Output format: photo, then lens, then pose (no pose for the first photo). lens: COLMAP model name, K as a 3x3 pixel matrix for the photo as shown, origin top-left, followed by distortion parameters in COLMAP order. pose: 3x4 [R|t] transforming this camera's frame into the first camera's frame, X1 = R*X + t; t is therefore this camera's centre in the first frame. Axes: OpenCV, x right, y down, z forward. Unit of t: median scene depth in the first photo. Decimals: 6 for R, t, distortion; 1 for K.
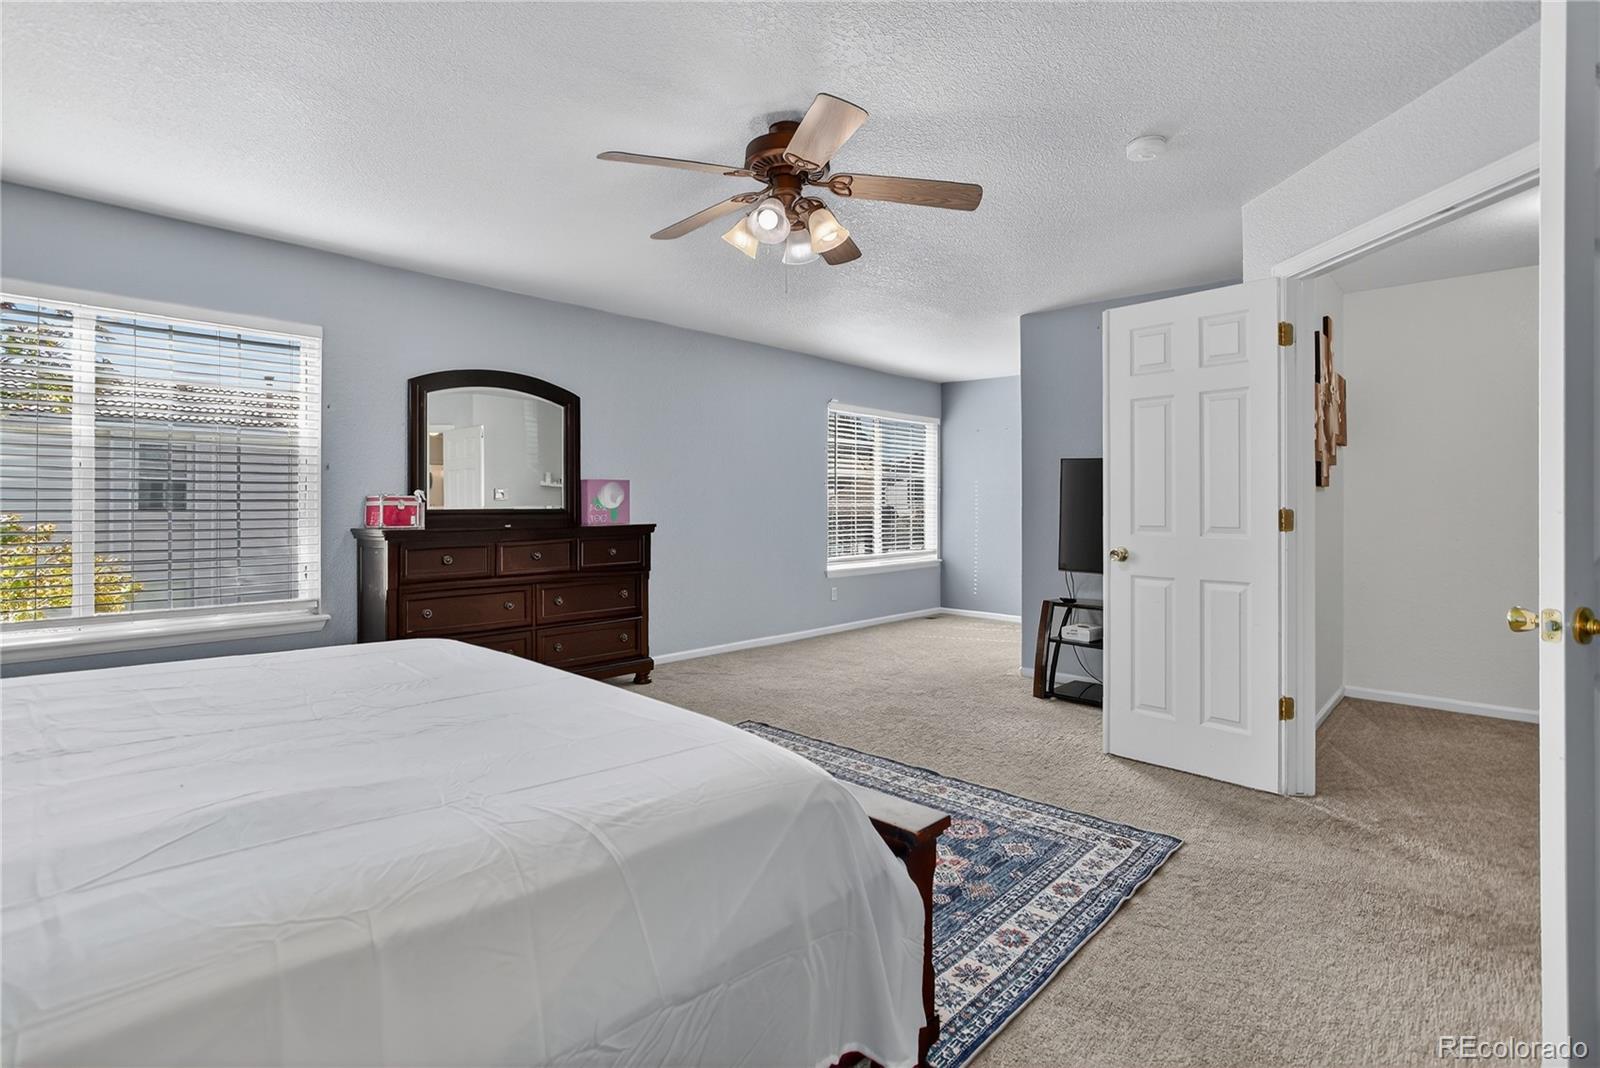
lens RADIAL K [[783.1, 0, 799.8], [0, 783.1, 521.5], [0, 0, 1]] dist [-0.013104, 0.005424]
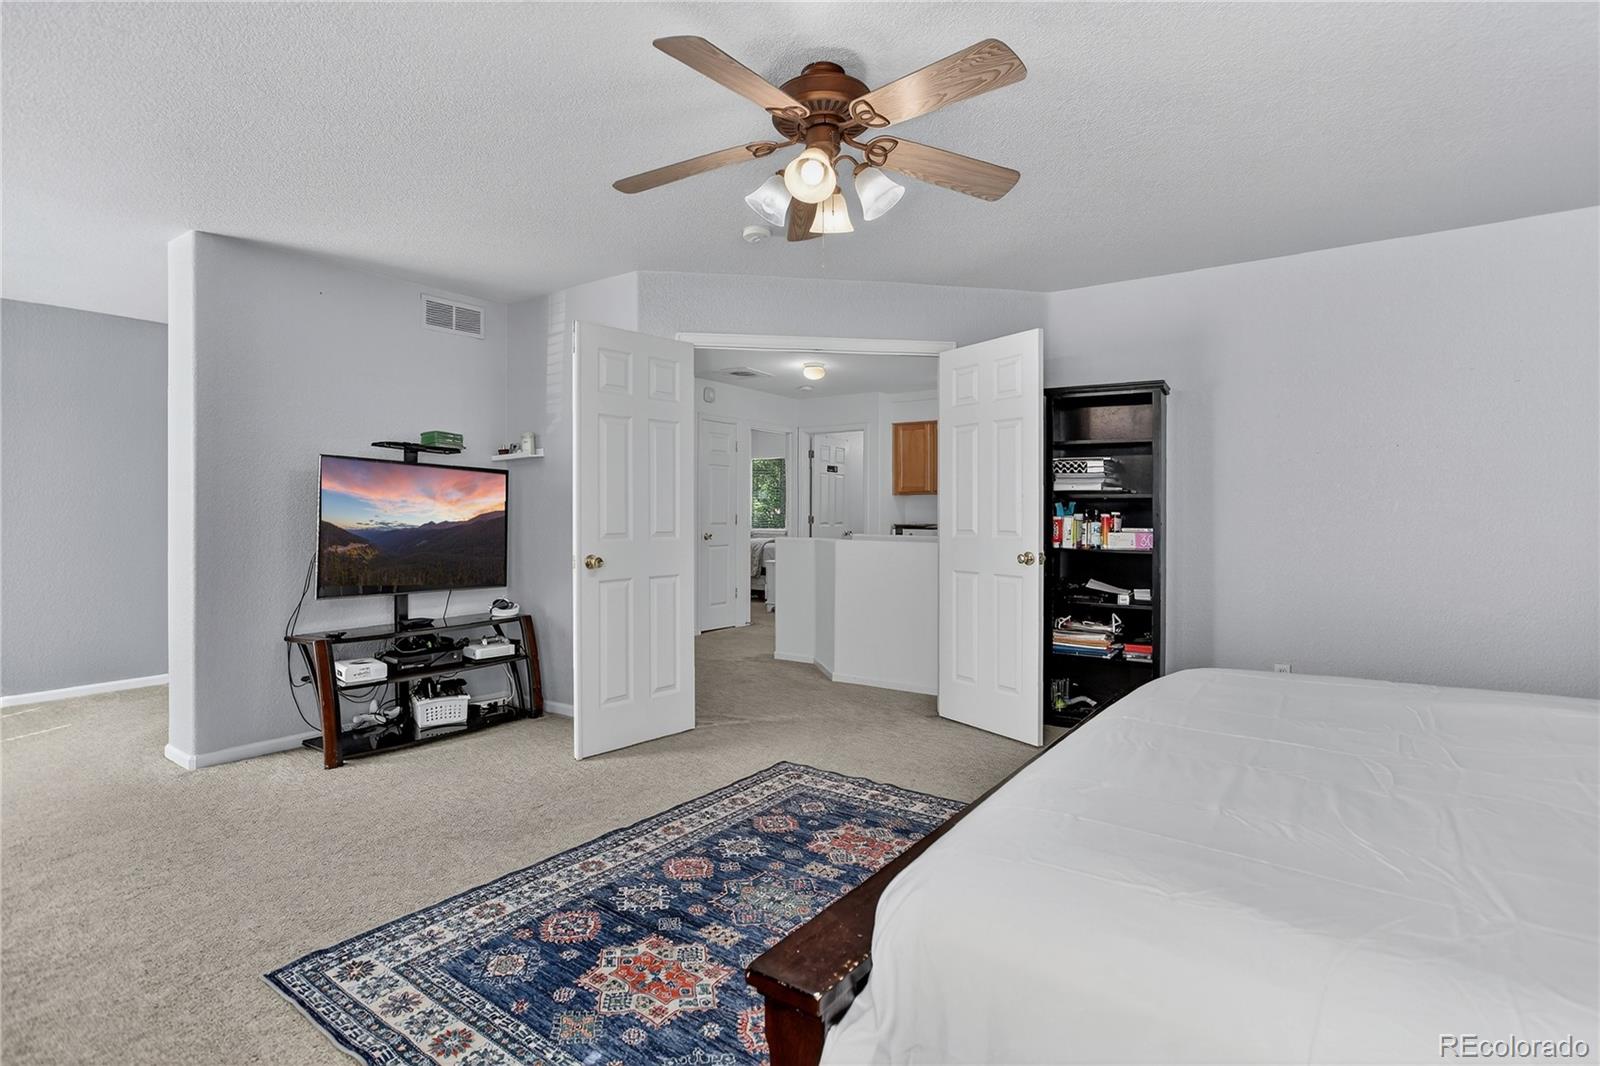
lens RADIAL K [[783.1, 0, 795.4], [0, 783.1, 526.6], [0, 0, 1]] dist [-0.013104, 0.005424]
pose [[-0.104663, -0.025736, 0.994175, -0.758576], [0.018445, 0.999443, 0.027815, -0.034472], [-0.994337, 0.021249, -0.104130, 0.975113]]
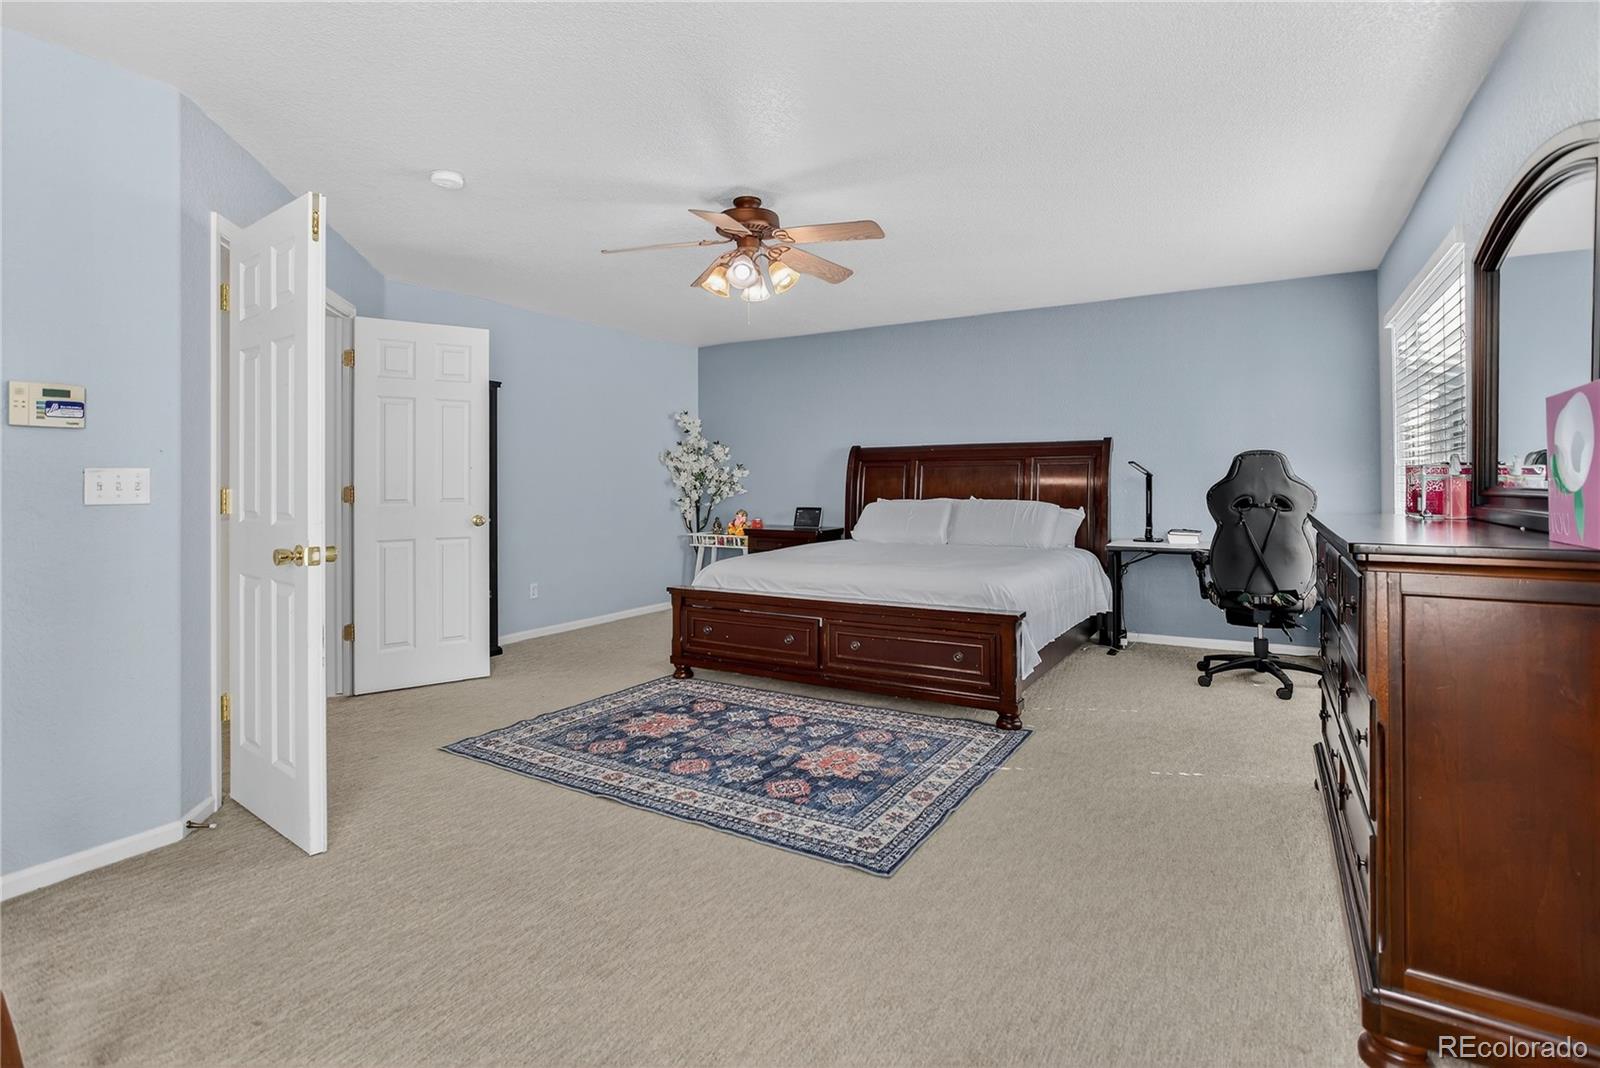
lens RADIAL K [[783.1, 0, 810.5], [0, 783.1, 488.1], [0, 0, 1]] dist [-0.013104, 0.005424]
pose [[-0.978354, -0.014296, -0.206442, 0.143687], [-0.018903, 0.999614, 0.020360, -0.041885], [0.206071, 0.023821, -0.978247, 2.055222]]
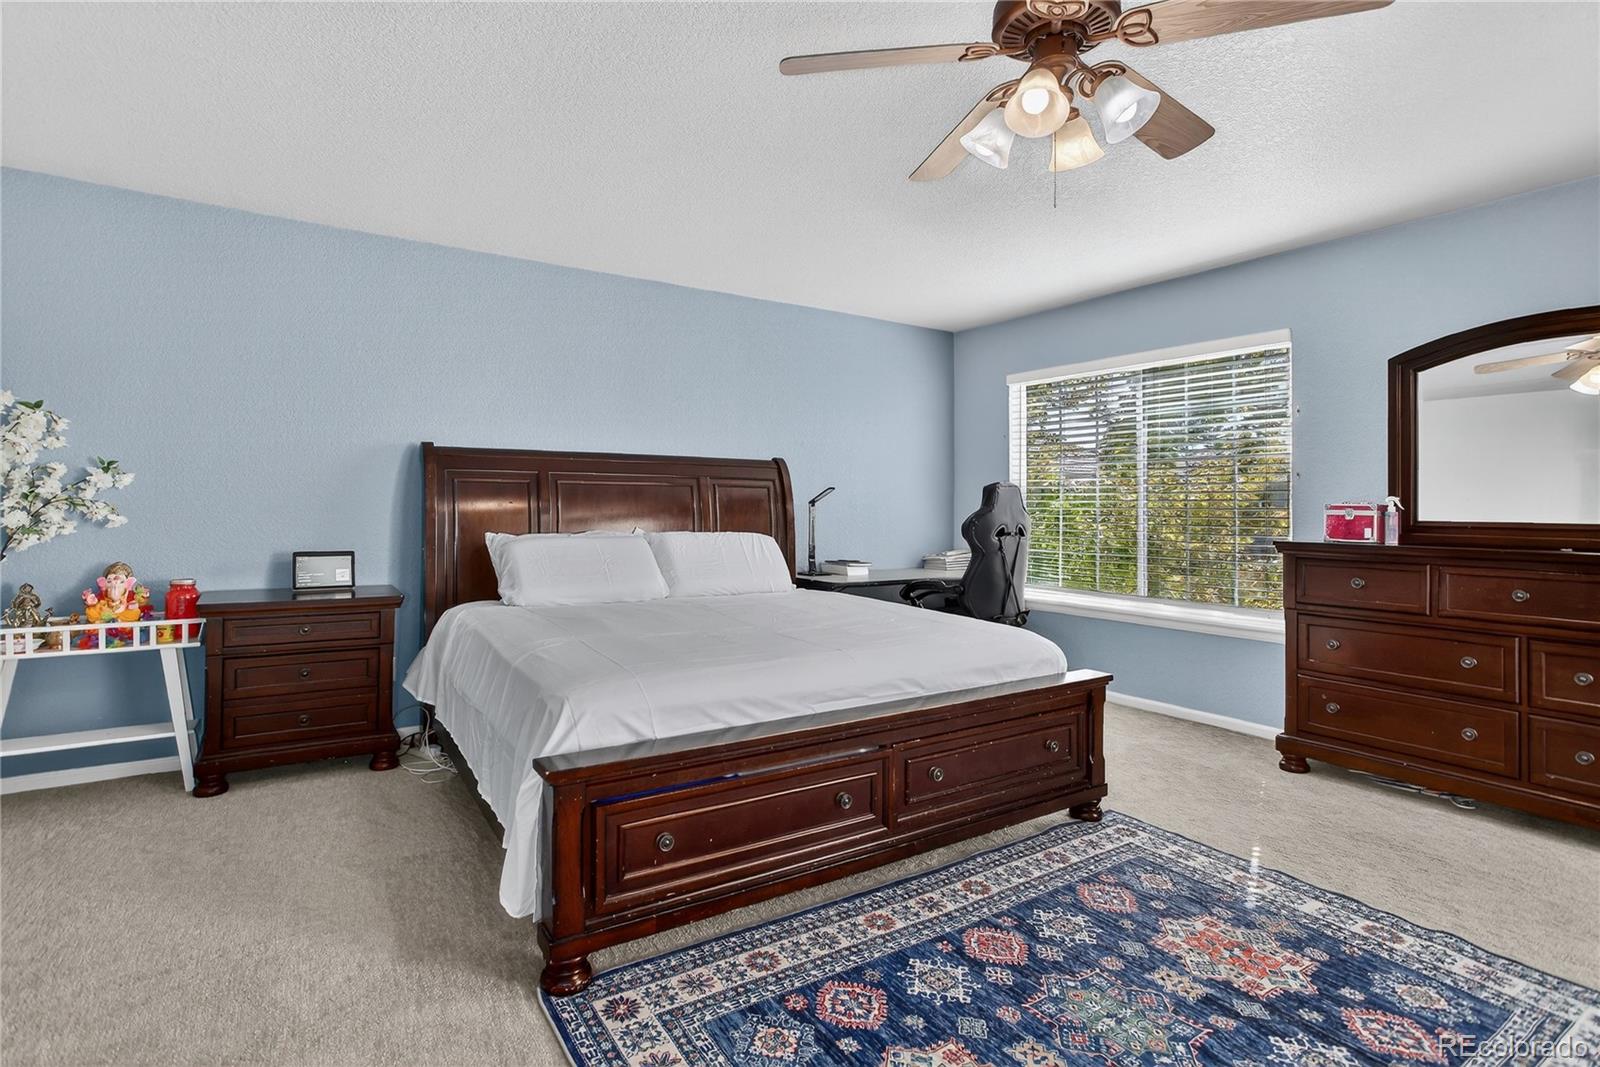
lens RADIAL K [[783.1, 0, 796.5], [0, 783.1, 517.4], [0, 0, 1]] dist [-0.013104, 0.005424]
pose [[-0.263598, -0.009868, -0.964582, 0.623841], [-0.030070, 0.999546, -0.002008, -0.009389], [0.964164, 0.028476, -0.263775, 0.836564]]
